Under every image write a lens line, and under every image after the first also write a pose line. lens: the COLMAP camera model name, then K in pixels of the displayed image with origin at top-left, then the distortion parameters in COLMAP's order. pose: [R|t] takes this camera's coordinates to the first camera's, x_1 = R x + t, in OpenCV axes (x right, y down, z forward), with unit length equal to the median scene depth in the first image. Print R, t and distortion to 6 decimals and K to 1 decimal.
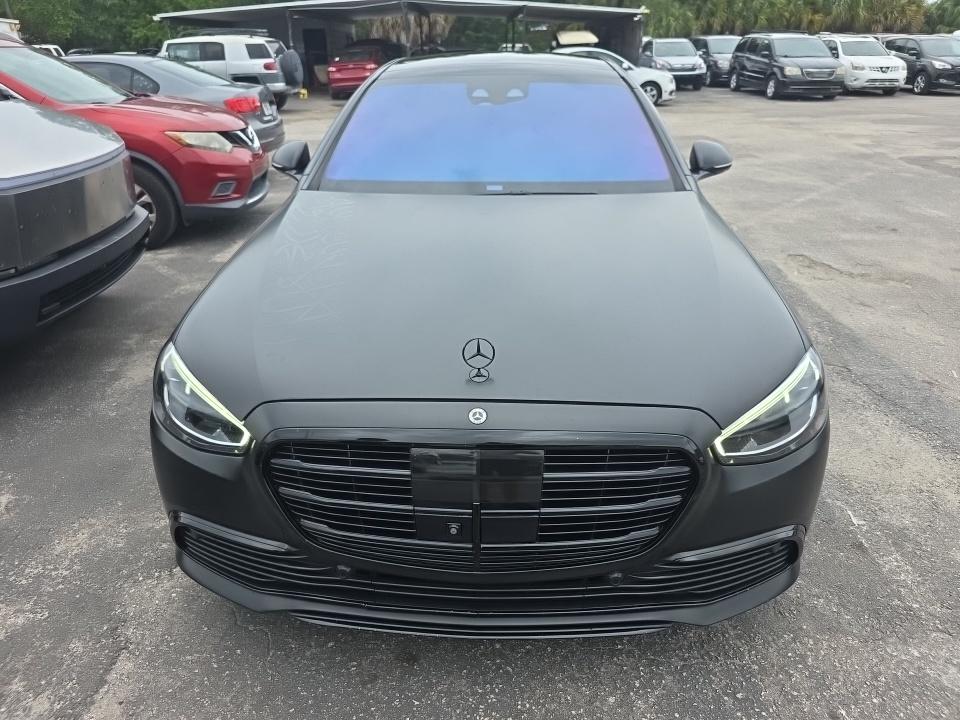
lens RADIAL K [[648.9, 0, 478.0], [0, 648.9, 356.7], [0, 0, 1]] dist [0.033272, -0.030424]
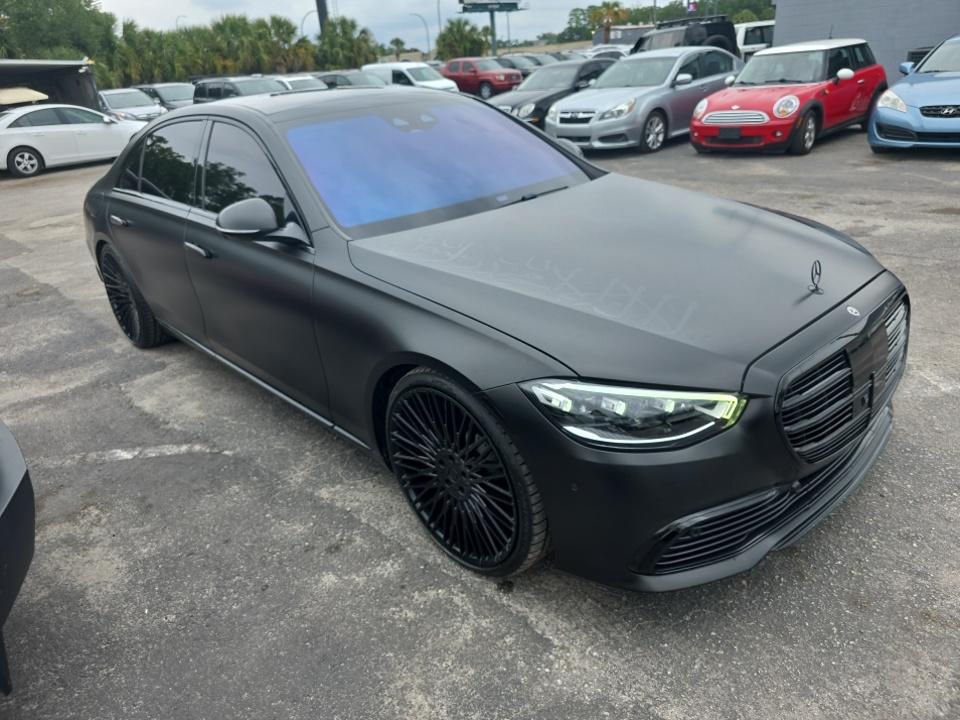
lens RADIAL K [[648.9, 0, 478.0], [0, 648.9, 356.7], [0, 0, 1]] dist [0.033272, -0.030424]
pose [[0.701614, -0.333178, 0.629865, -0.084130], [0.369888, 0.925821, 0.077707, -0.012667], [-0.609032, 0.178459, 0.772808, 0.026315]]
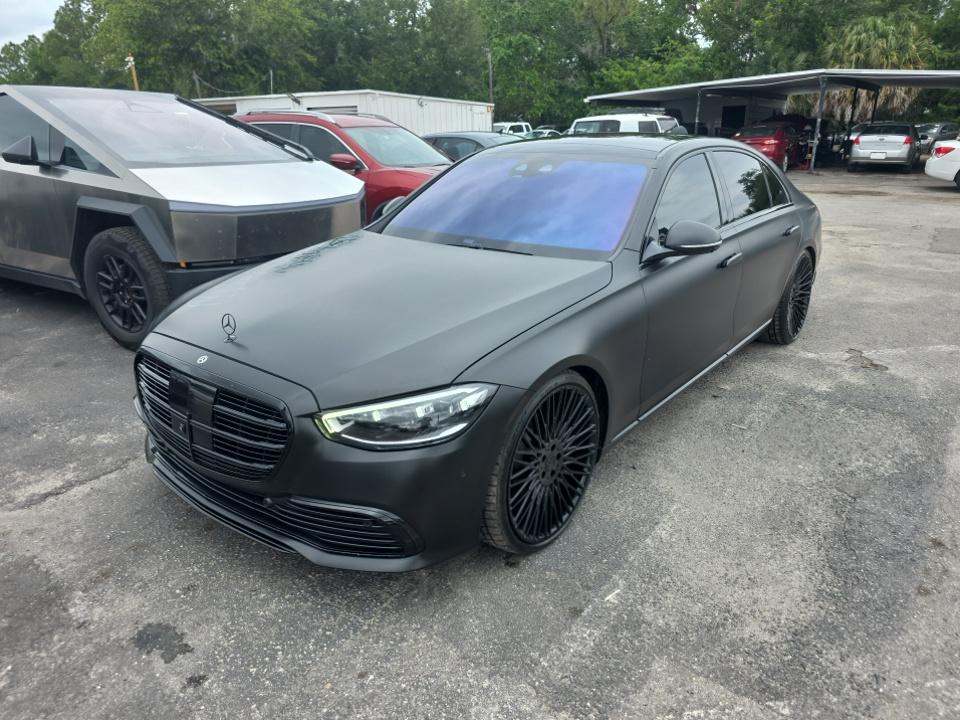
lens RADIAL K [[648.9, 0, 478.0], [0, 648.9, 356.7], [0, 0, 1]] dist [0.033272, -0.030424]
pose [[0.809101, 0.196743, -0.553759, 0.084342], [-0.249761, 0.968080, -0.020982, -0.002893], [0.531955, 0.155283, 0.832413, 0.001719]]
